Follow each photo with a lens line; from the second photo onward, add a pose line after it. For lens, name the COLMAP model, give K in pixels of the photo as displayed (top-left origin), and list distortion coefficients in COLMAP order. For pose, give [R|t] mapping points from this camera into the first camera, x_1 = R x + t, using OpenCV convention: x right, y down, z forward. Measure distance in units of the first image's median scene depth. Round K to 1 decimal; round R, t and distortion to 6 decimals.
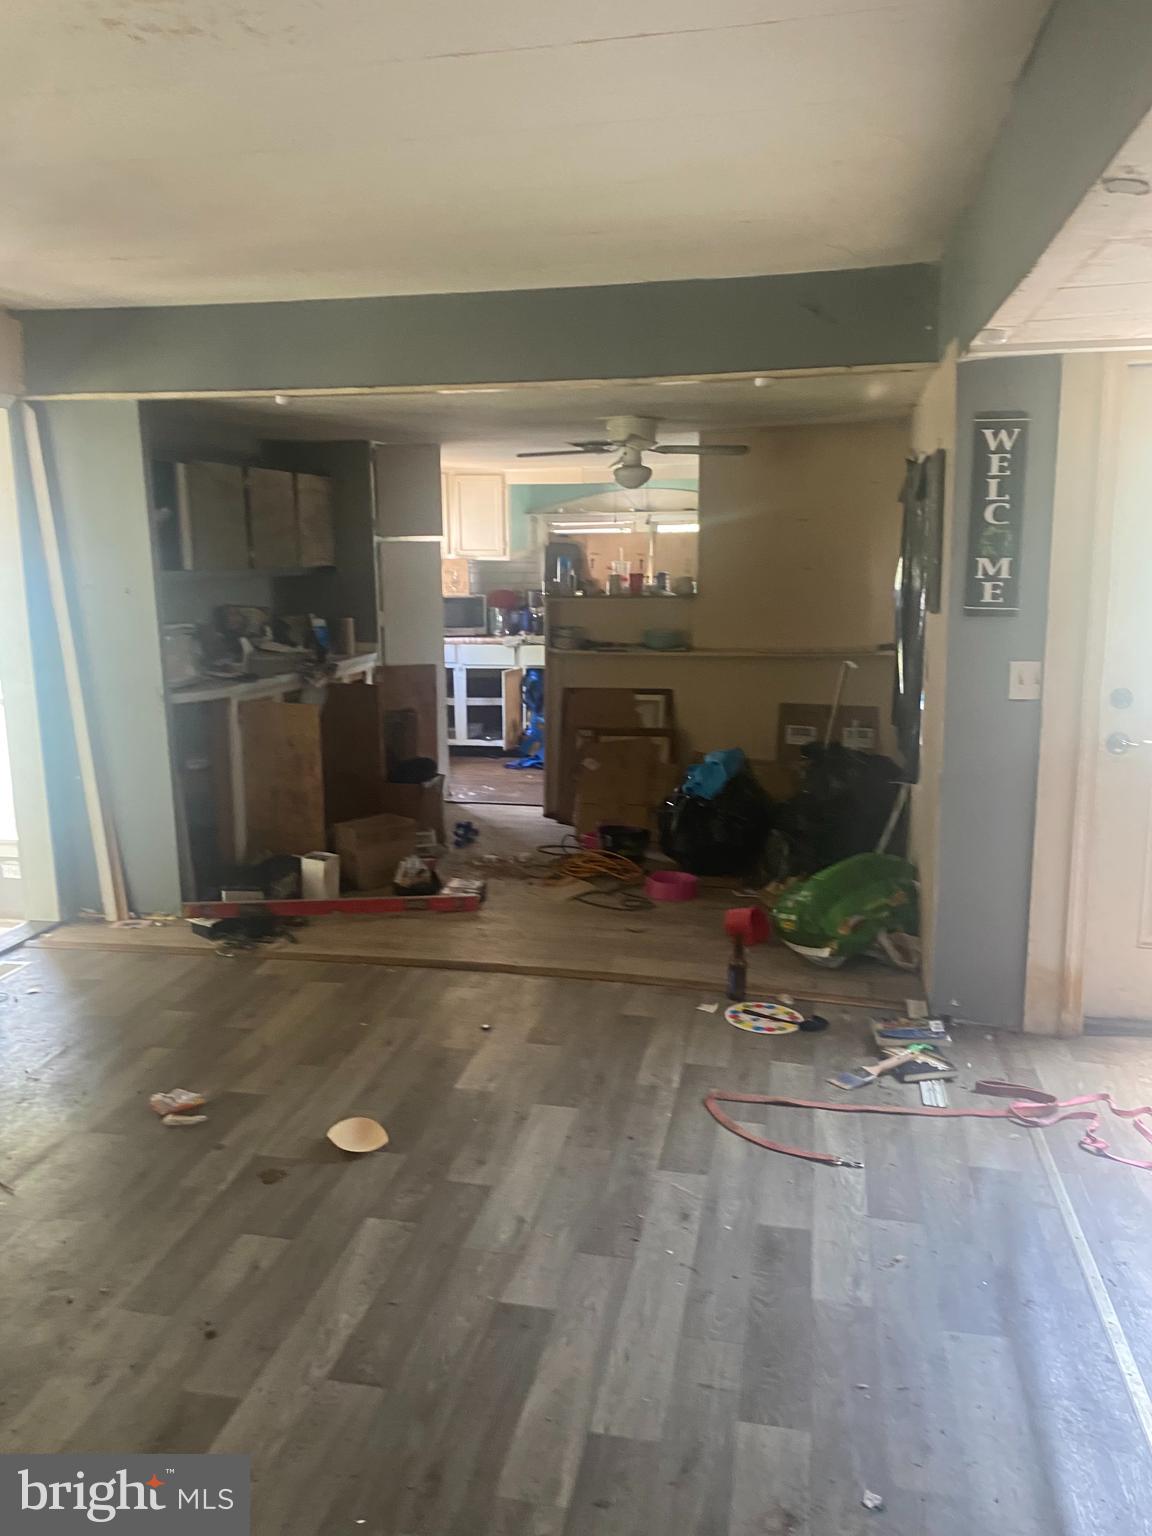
lens RADIAL K [[1174.1, 0, 571.7], [0, 1174.1, 771.1], [0, 0, 1]] dist [0.023550, -0.029722]
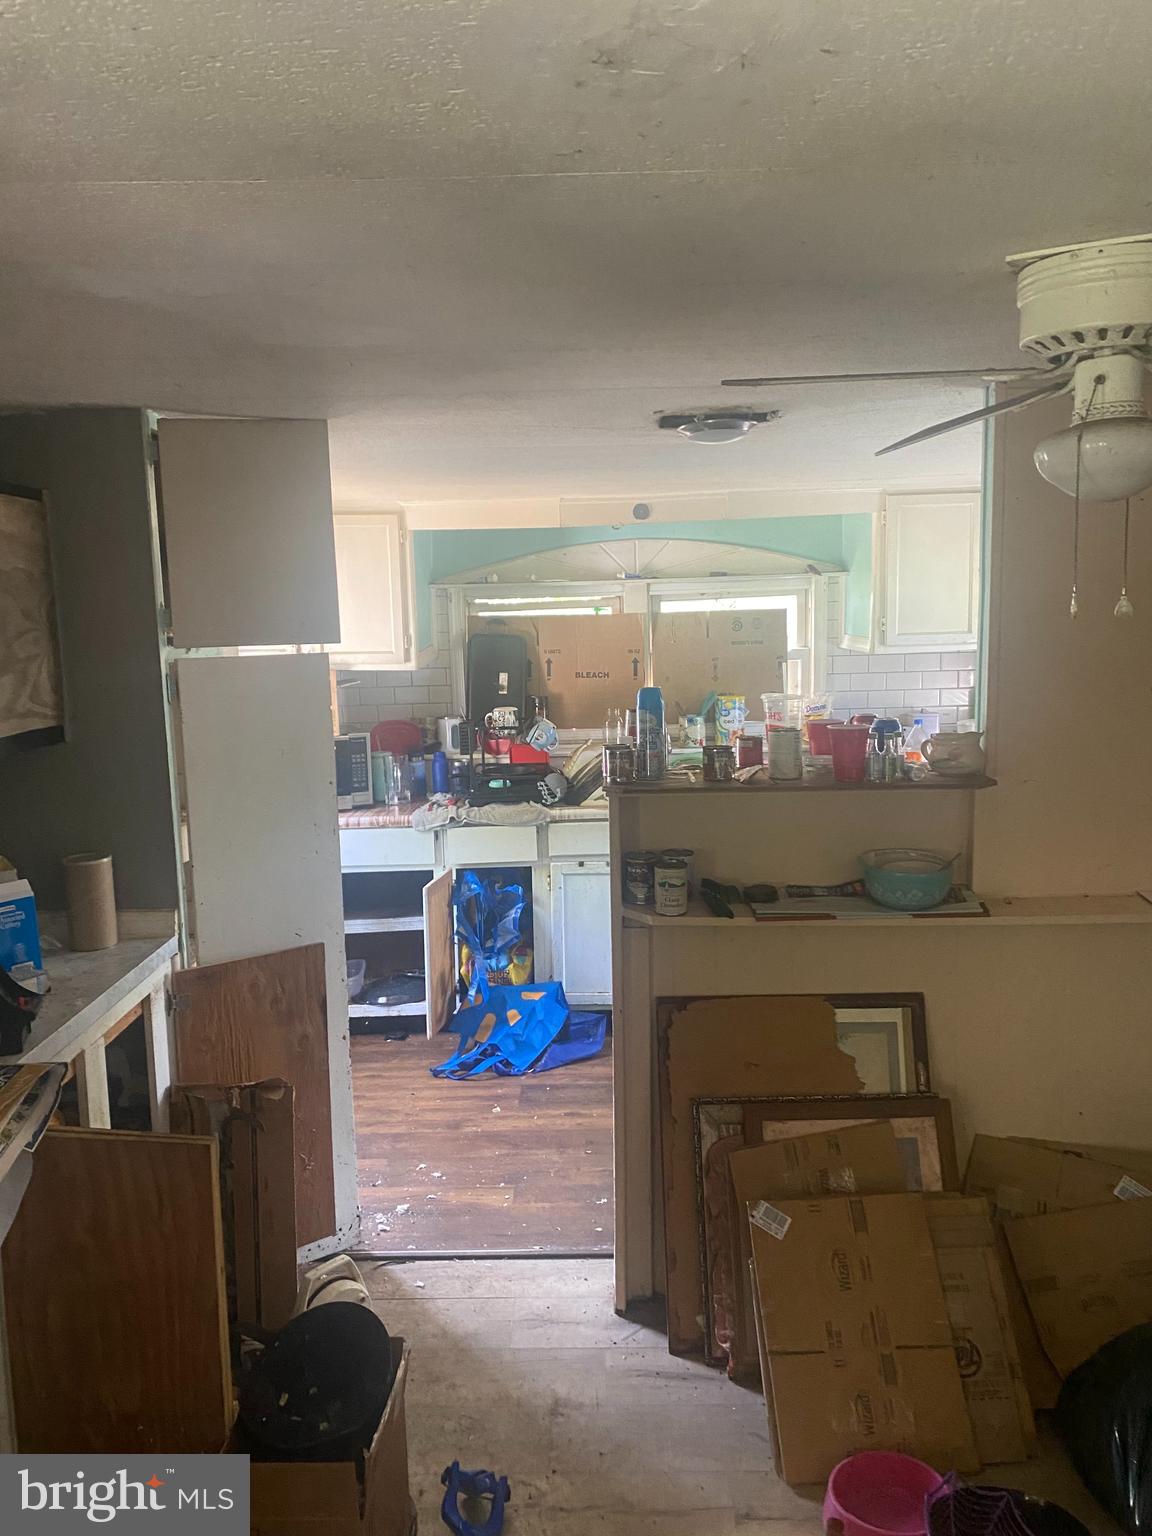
lens RADIAL K [[1174.1, 0, 582.4], [0, 1174.1, 764.9], [0, 0, 1]] dist [0.023550, -0.029722]
pose [[0.980551, -0.042725, 0.191556, -0.083667], [0.054383, 0.996948, -0.056019, -0.102059], [-0.188578, 0.065347, 0.979882, 0.462083]]
